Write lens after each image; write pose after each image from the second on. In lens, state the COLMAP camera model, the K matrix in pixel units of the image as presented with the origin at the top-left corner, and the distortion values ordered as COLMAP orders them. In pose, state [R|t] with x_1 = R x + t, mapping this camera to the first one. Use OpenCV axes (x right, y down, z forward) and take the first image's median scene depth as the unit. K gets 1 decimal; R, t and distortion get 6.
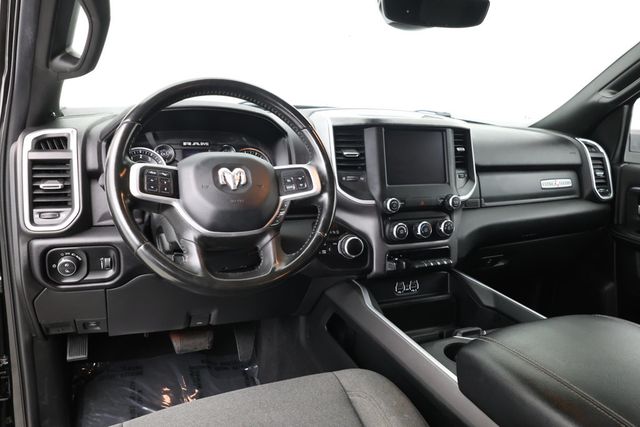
lens RADIAL K [[483.3, 0, 320.3], [0, 483.3, 215.1], [0, 0, 1]] dist [-0.013870, -0.011522]
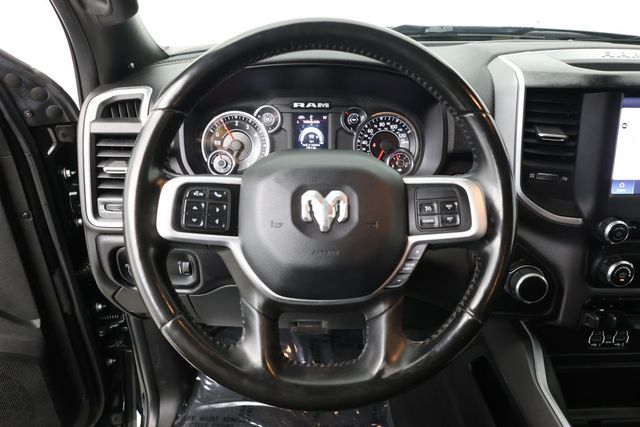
lens RADIAL K [[440.7, 0, 317.4], [0, 440.7, 212.4], [0, 0, 1]] dist [-0.012529, -0.008419]
pose [[0.929302, 0.132184, -0.344856, -0.006711], [-0.051601, 0.971068, 0.233159, -0.173903], [0.365699, -0.198880, 0.909236, 0.458393]]
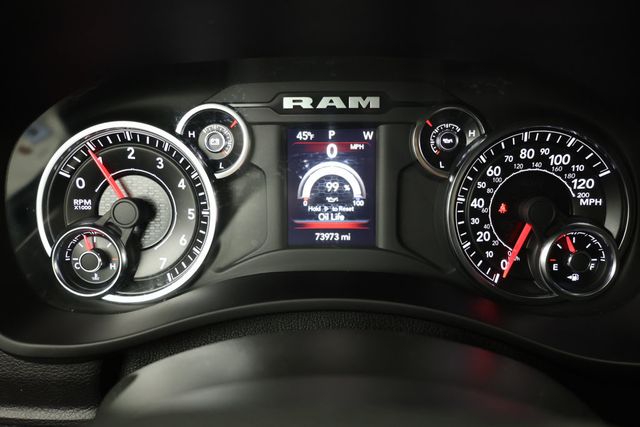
lens RADIAL K [[526.3, 0, 324.5], [0, 526.3, 217.0], [0, 0, 1]] dist [0.005012, 0.003060]
pose [[0.899643, 0.136046, -0.414890, -0.161478], [-0.040108, 0.971951, 0.231740, -0.182669], [0.434780, -0.191842, 0.879865, 0.880565]]
